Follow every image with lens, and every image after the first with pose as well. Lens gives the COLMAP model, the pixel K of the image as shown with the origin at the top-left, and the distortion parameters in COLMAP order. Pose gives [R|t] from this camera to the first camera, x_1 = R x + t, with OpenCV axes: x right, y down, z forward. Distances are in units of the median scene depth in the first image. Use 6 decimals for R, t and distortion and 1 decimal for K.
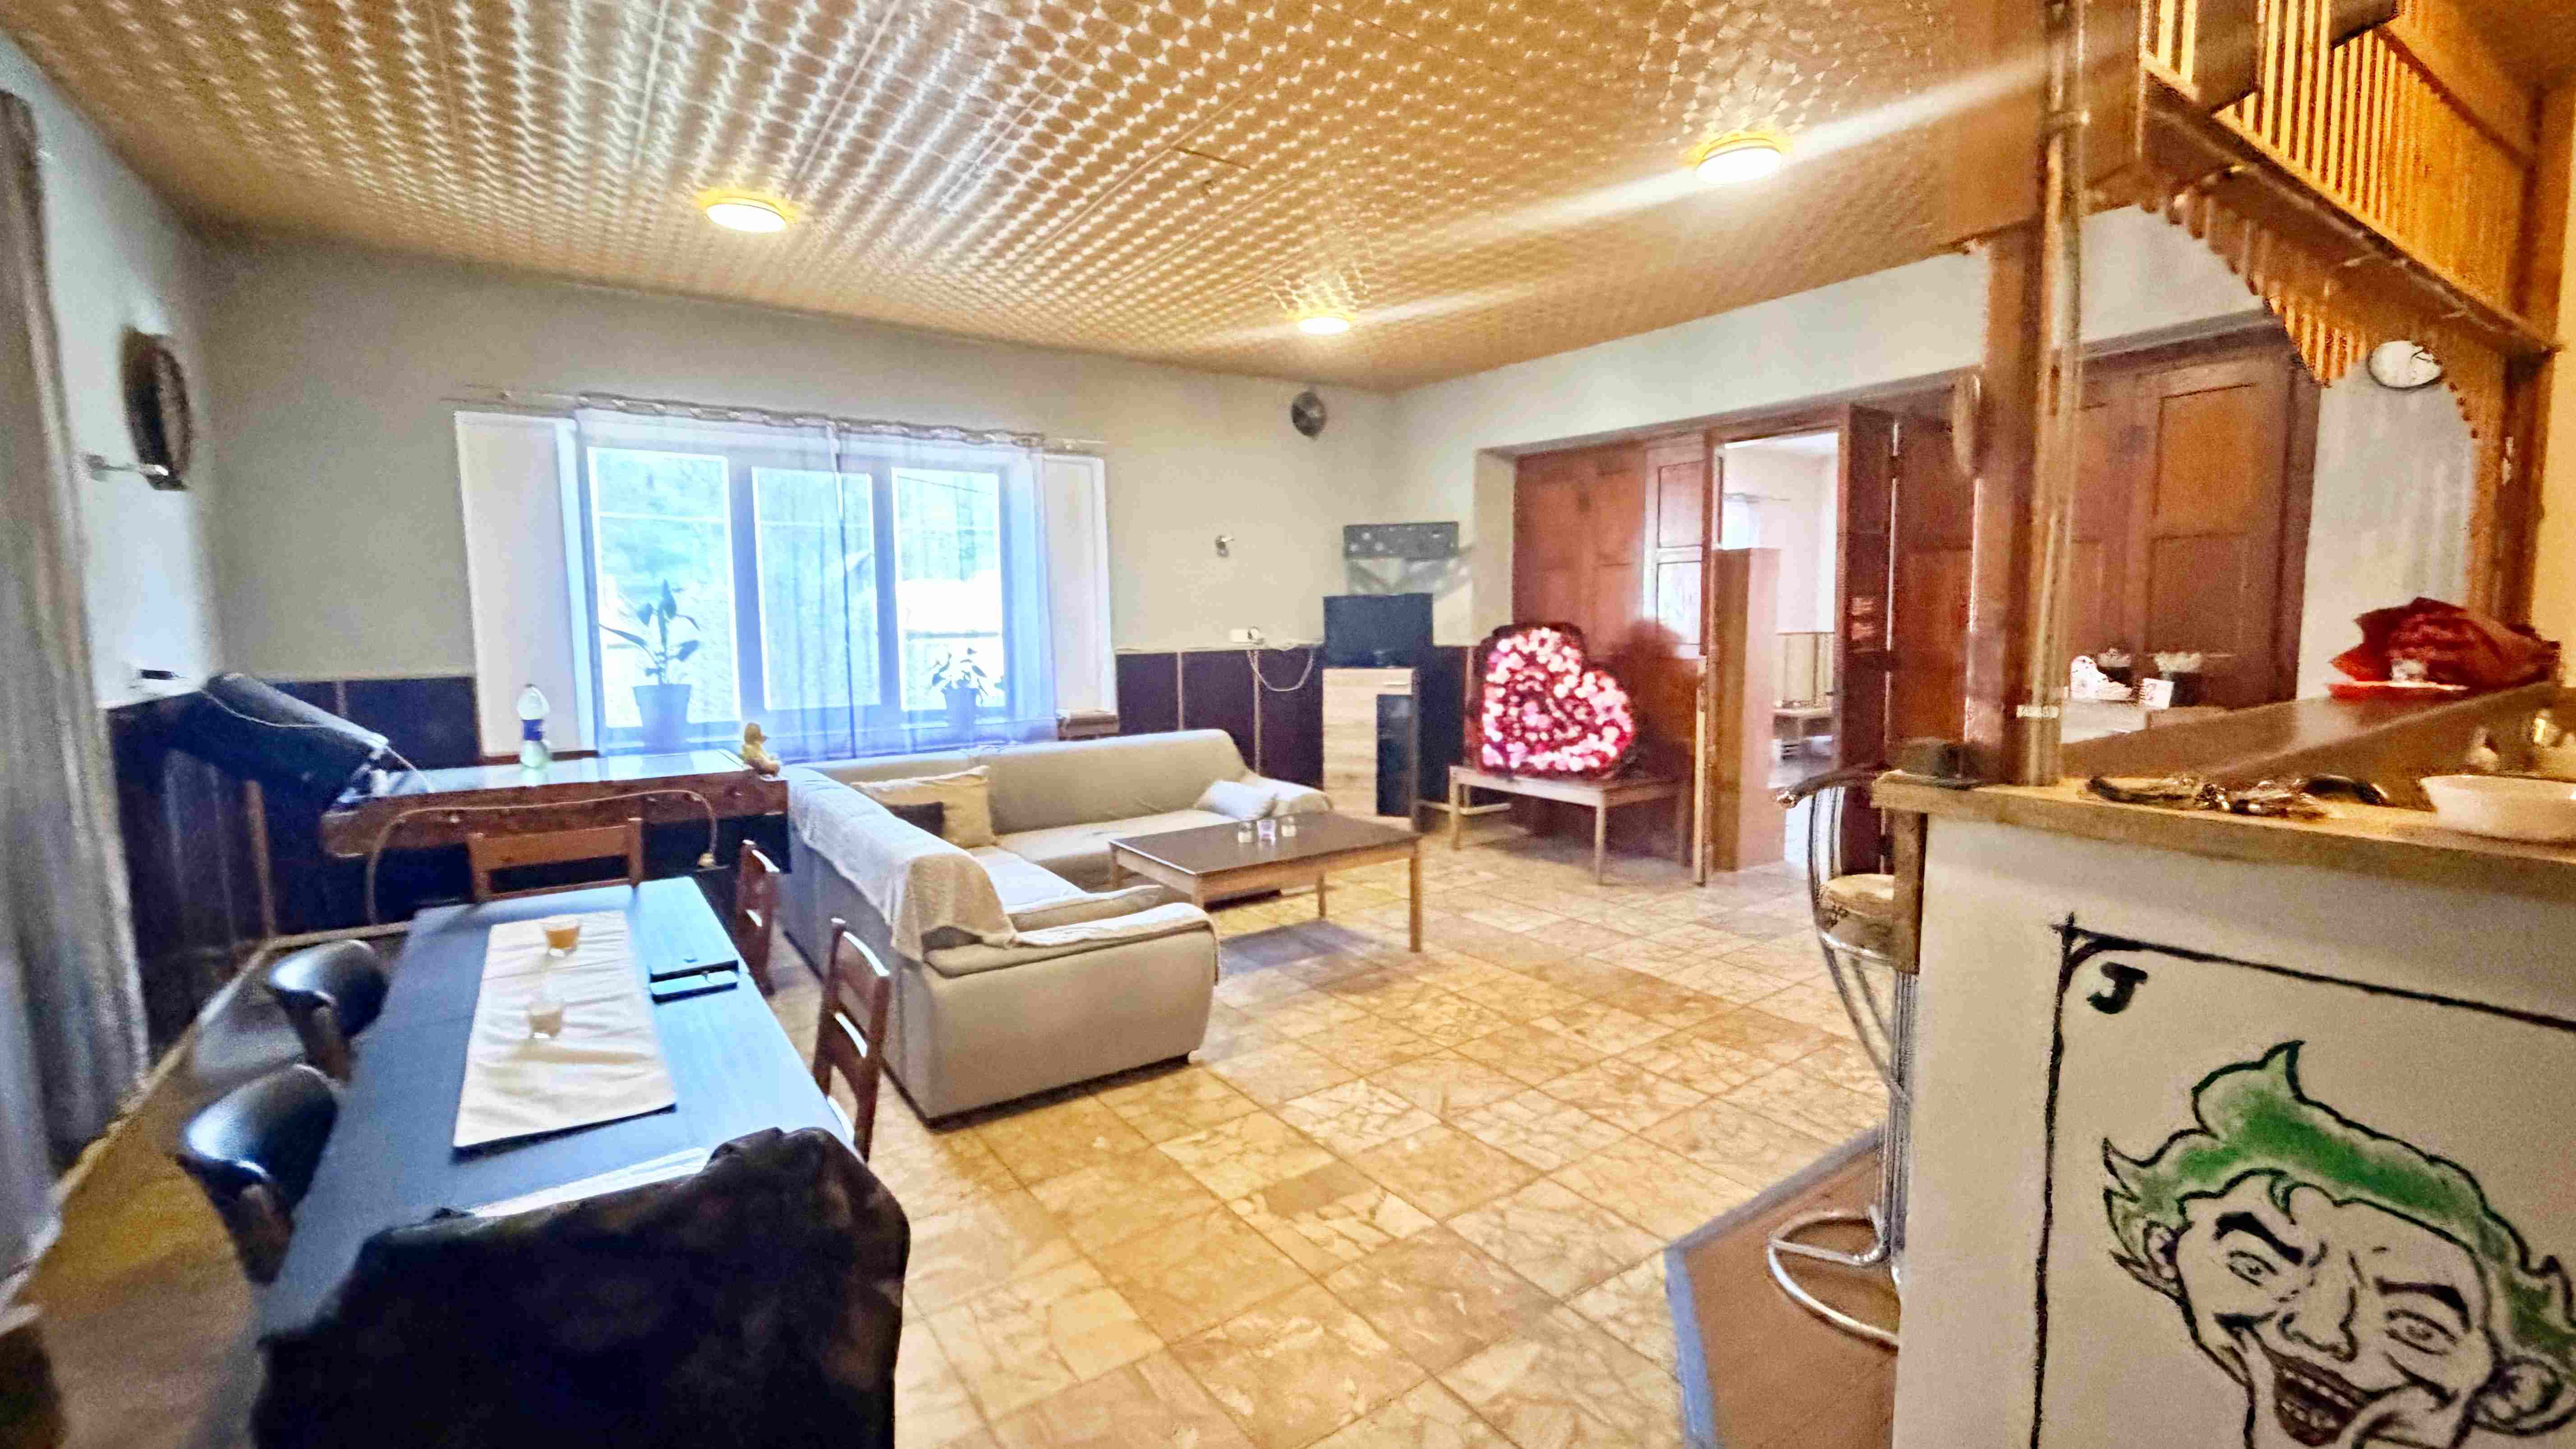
lens RADIAL K [[1076.7, 0, 1297.6], [0, 1076.7, 719.9], [0, 0, 1]] dist [-0.000692, 0.000166]
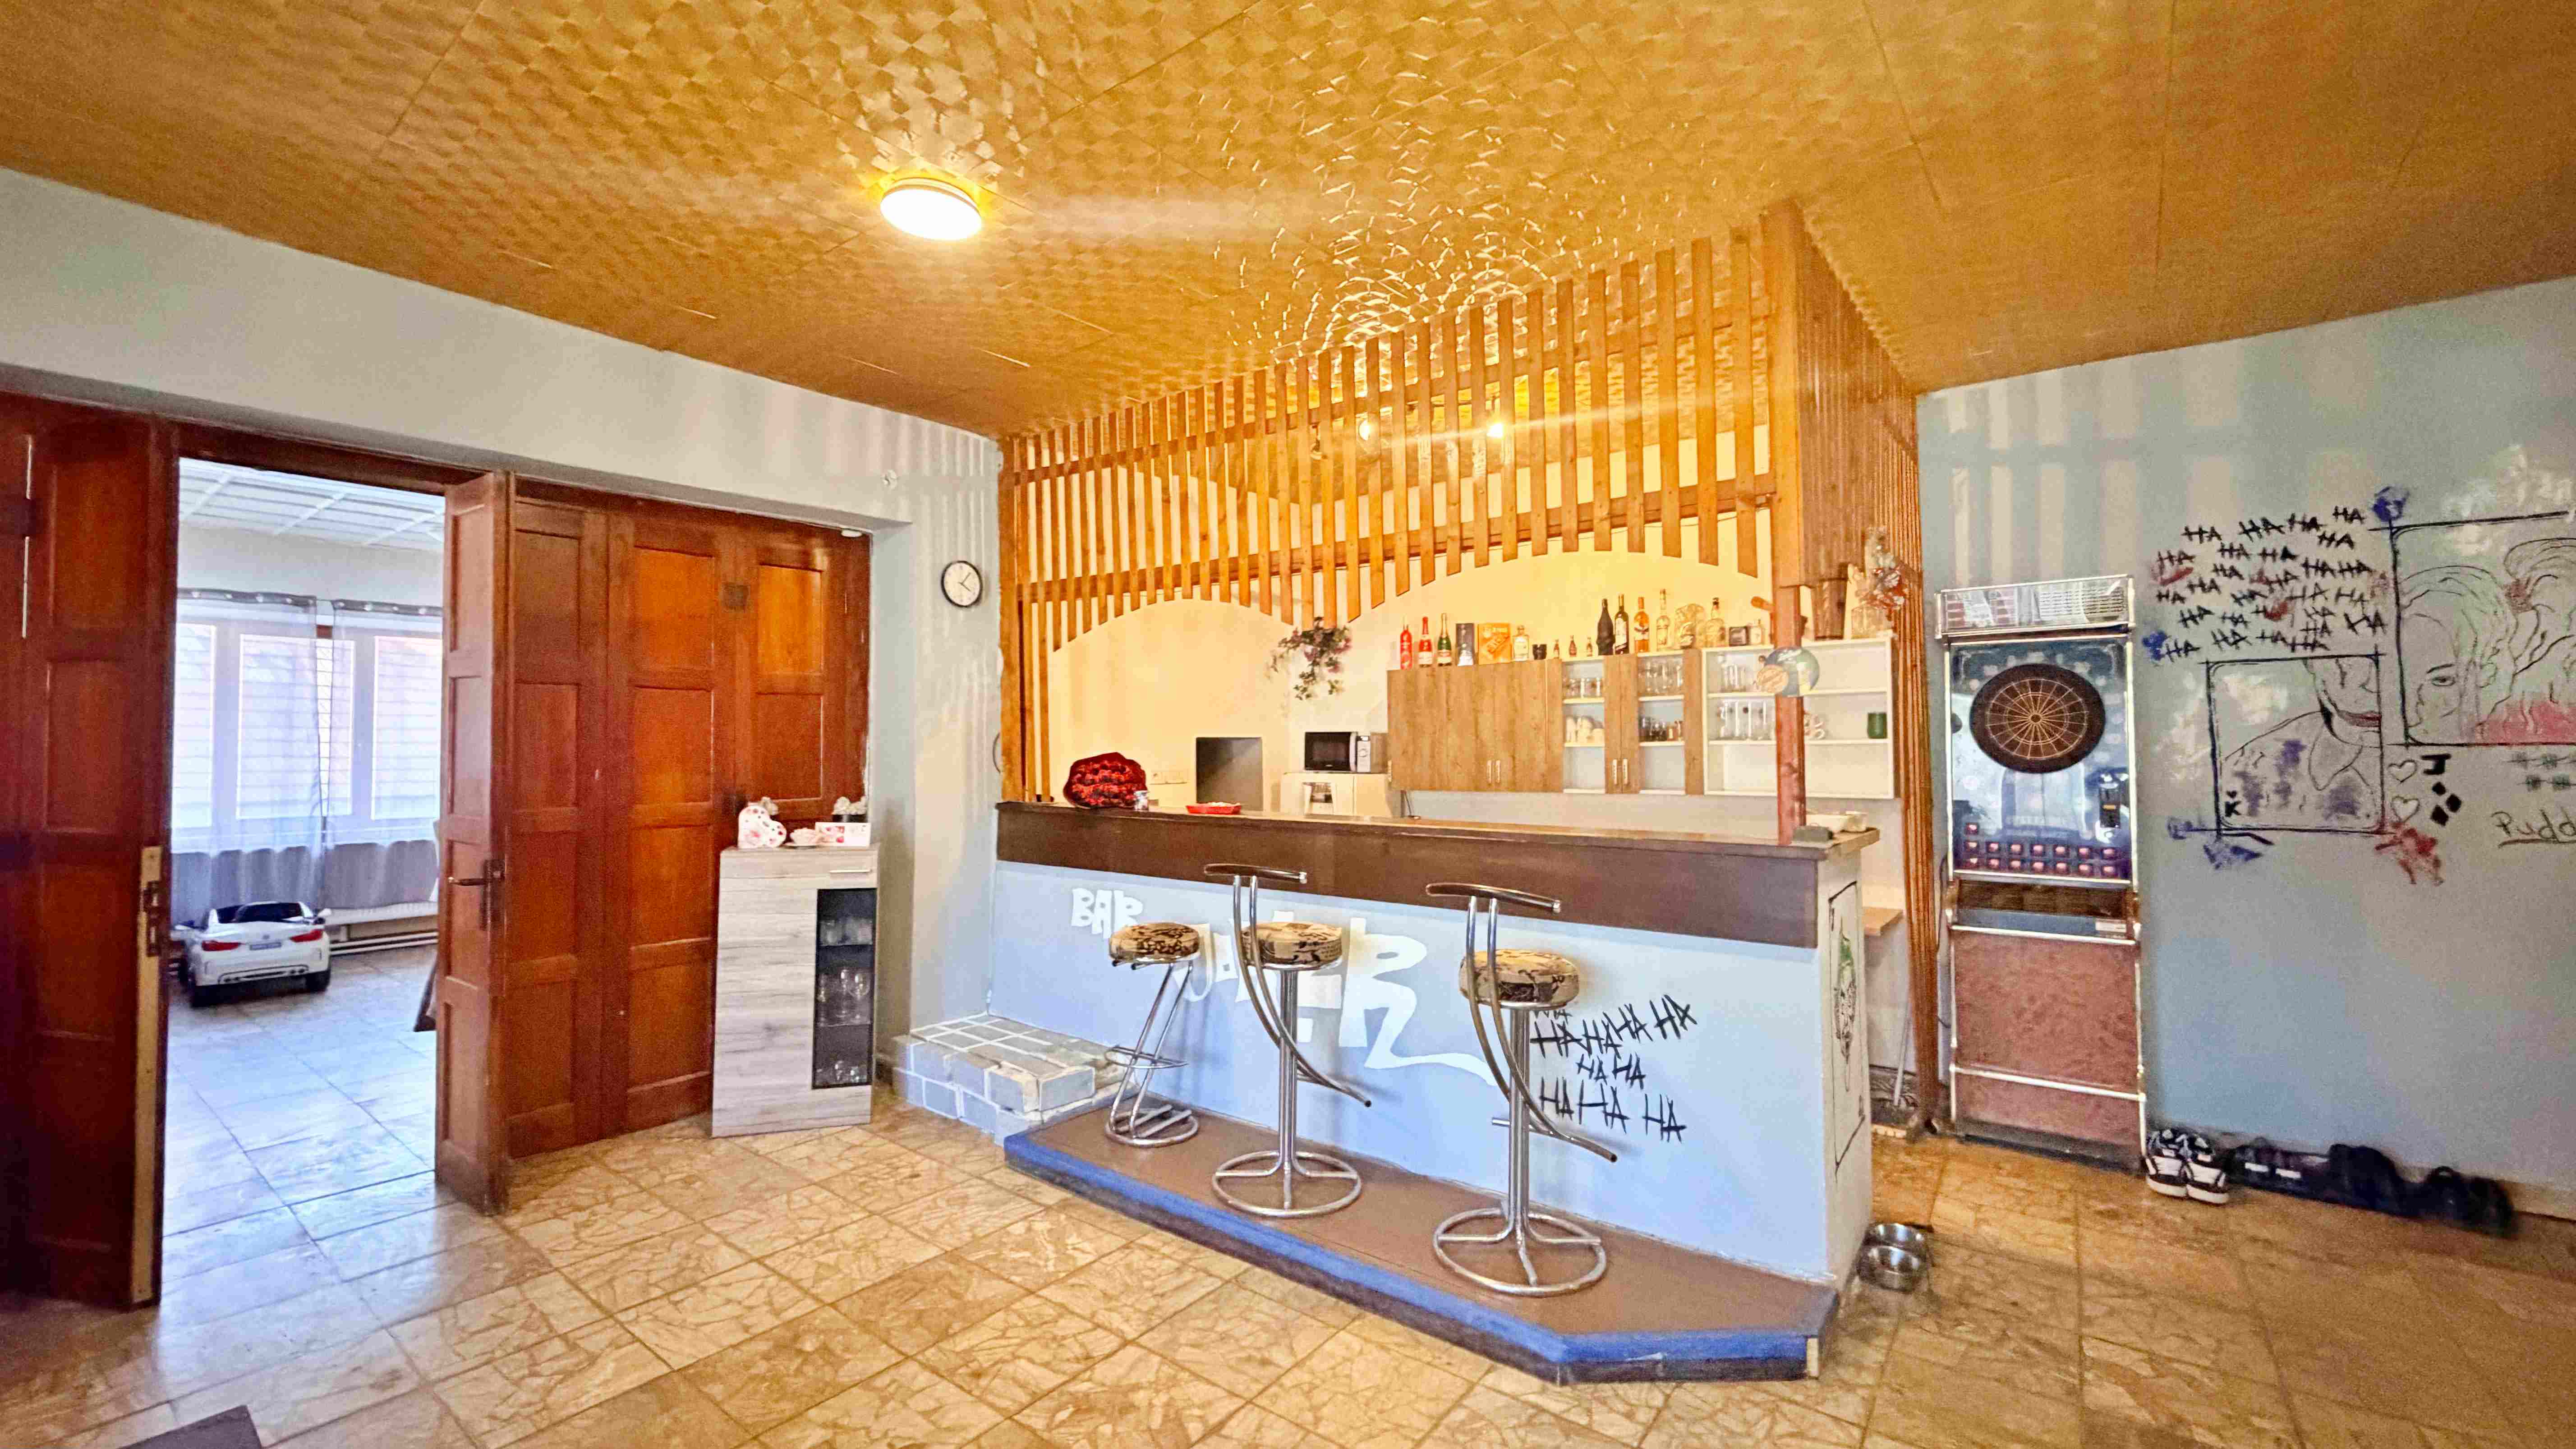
lens RADIAL K [[1020.4, 0, 1287.7], [0, 1020.4, 743.9], [0, 0, 1]] dist [0.000638, -0.000660]
pose [[-0.287662, 0.012422, 0.957651, -0.404020], [0.093450, 0.995509, 0.015158, -0.109199], [-0.953162, 0.093853, -0.287531, 1.049426]]
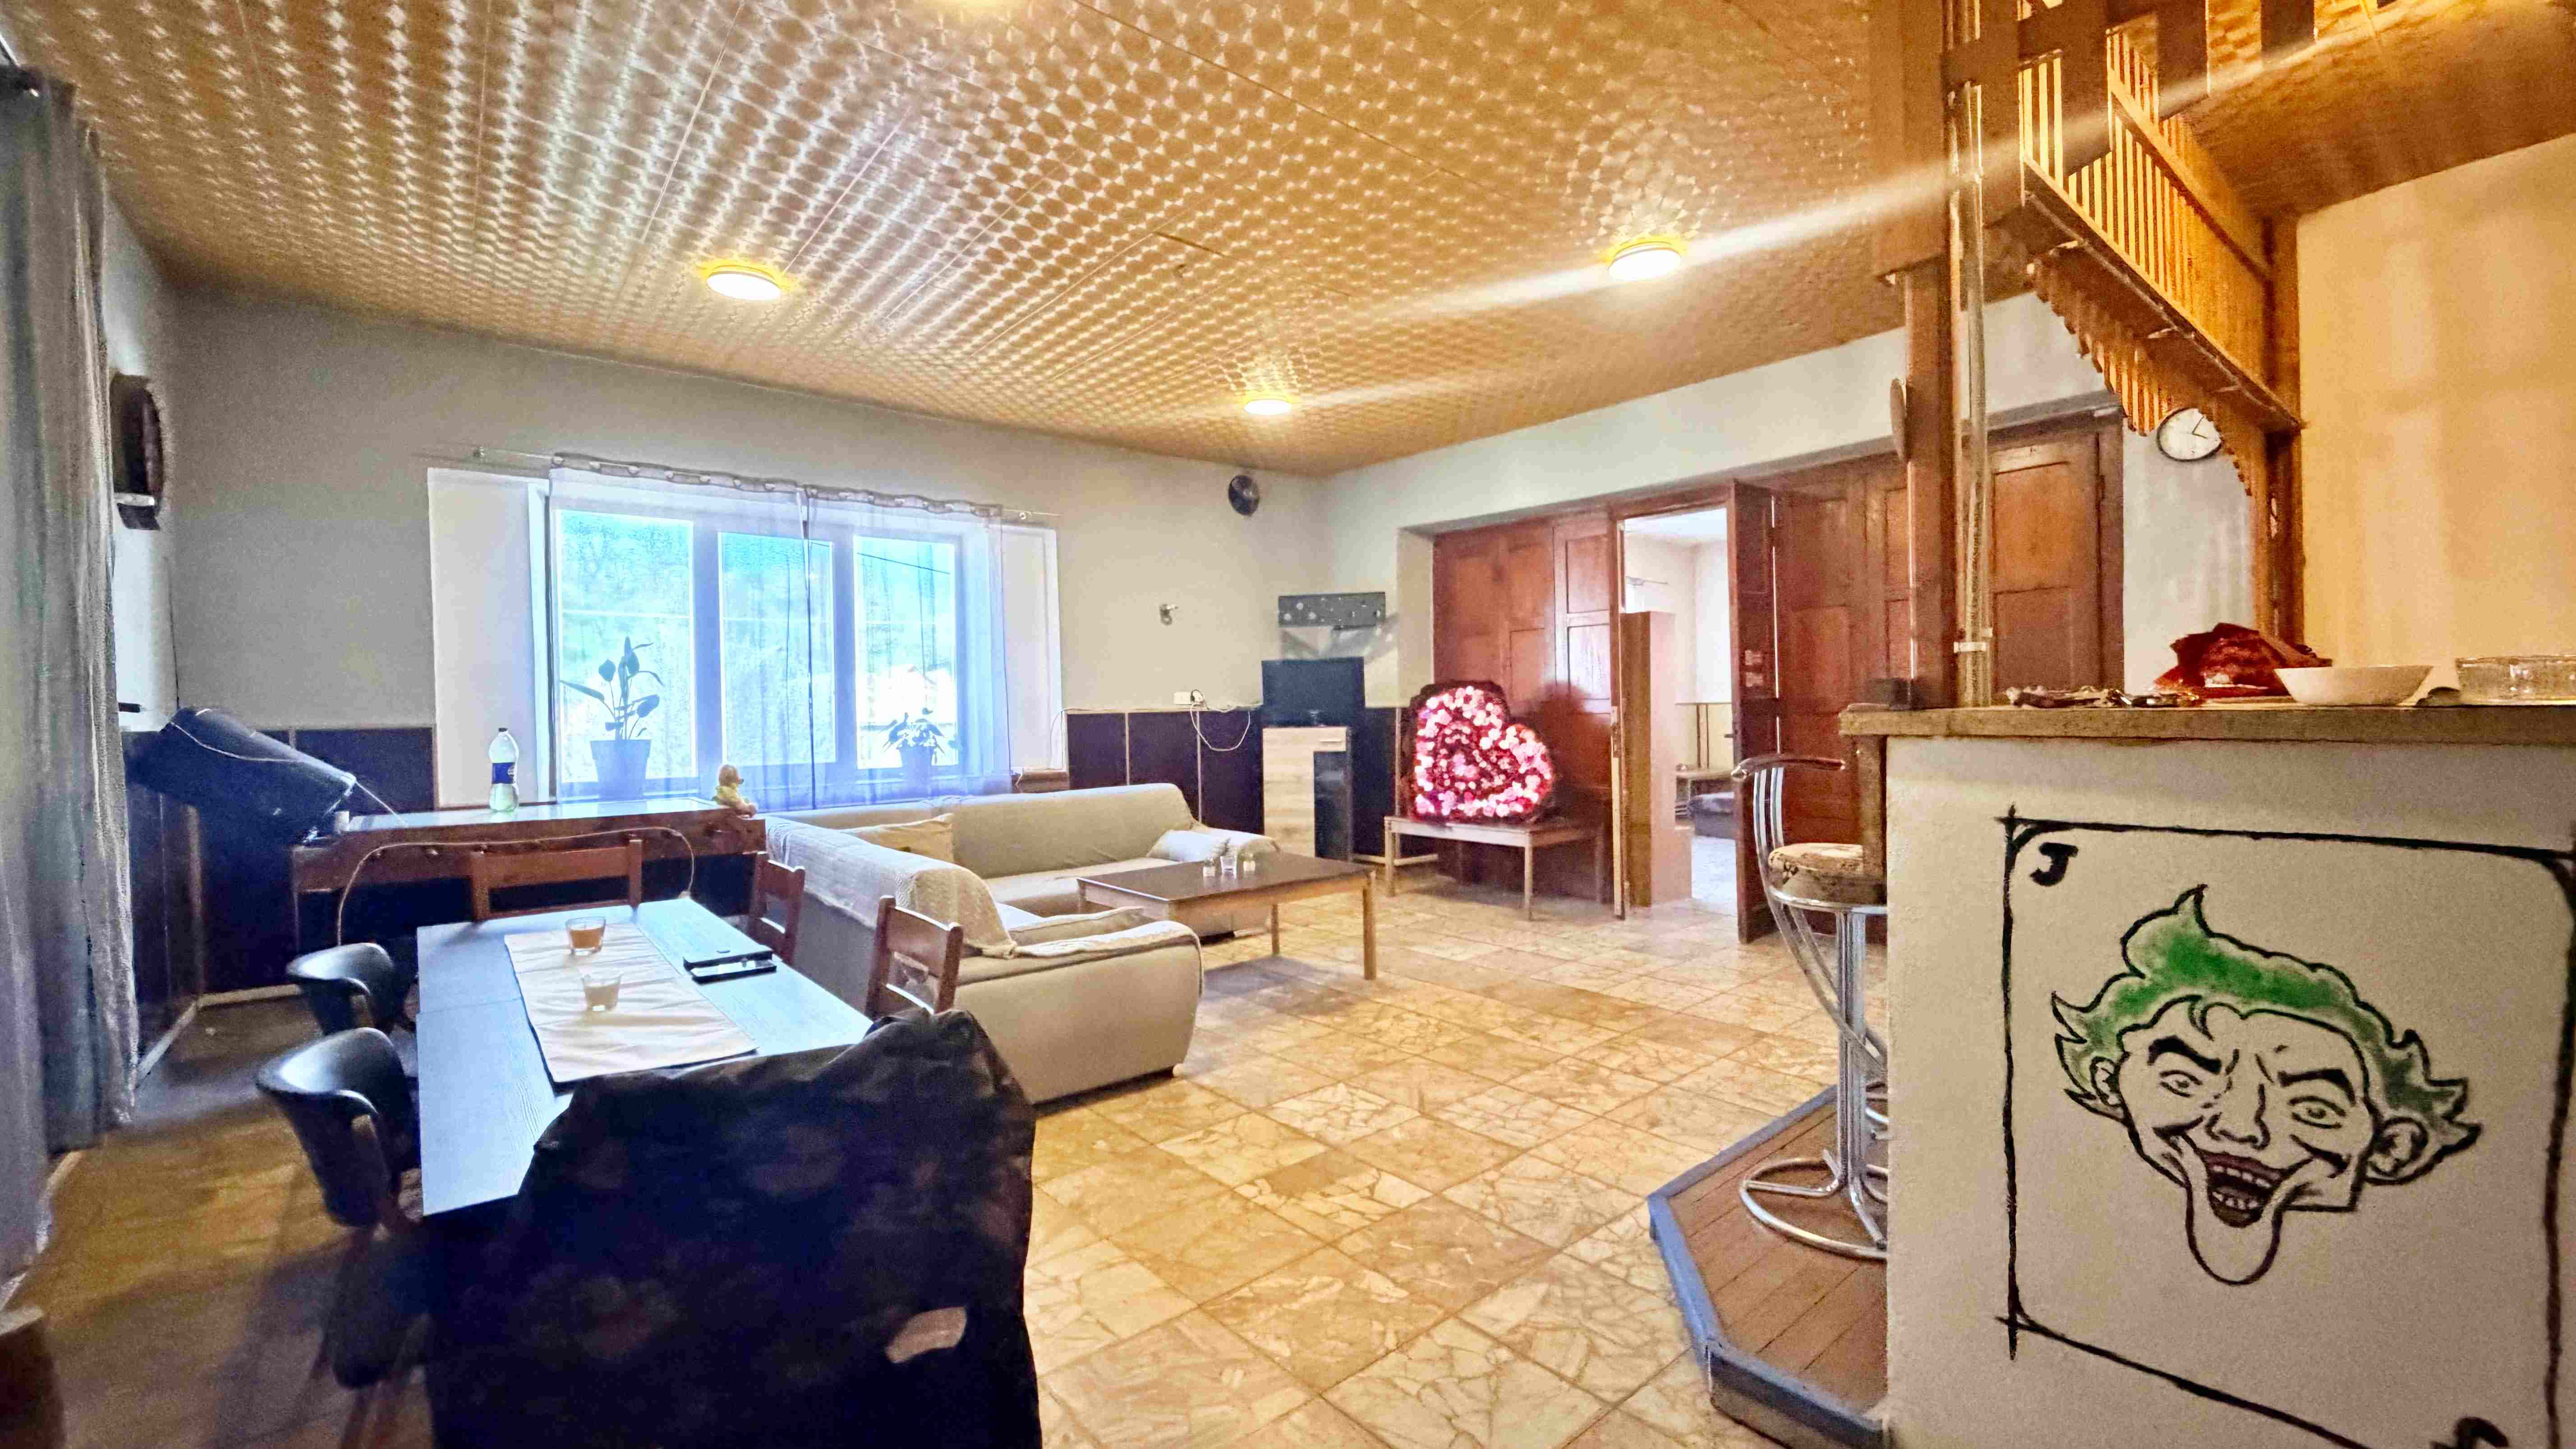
lens RADIAL K [[1020.4, 0, 1308.9], [0, 1020.4, 724.8], [0, 0, 1]] dist [0.000638, -0.000660]
pose [[0.994978, -0.010368, 0.099557, -0.070216], [0.018519, 0.996517, -0.081303, 0.066120], [-0.098368, 0.082738, 0.991705, -0.025610]]
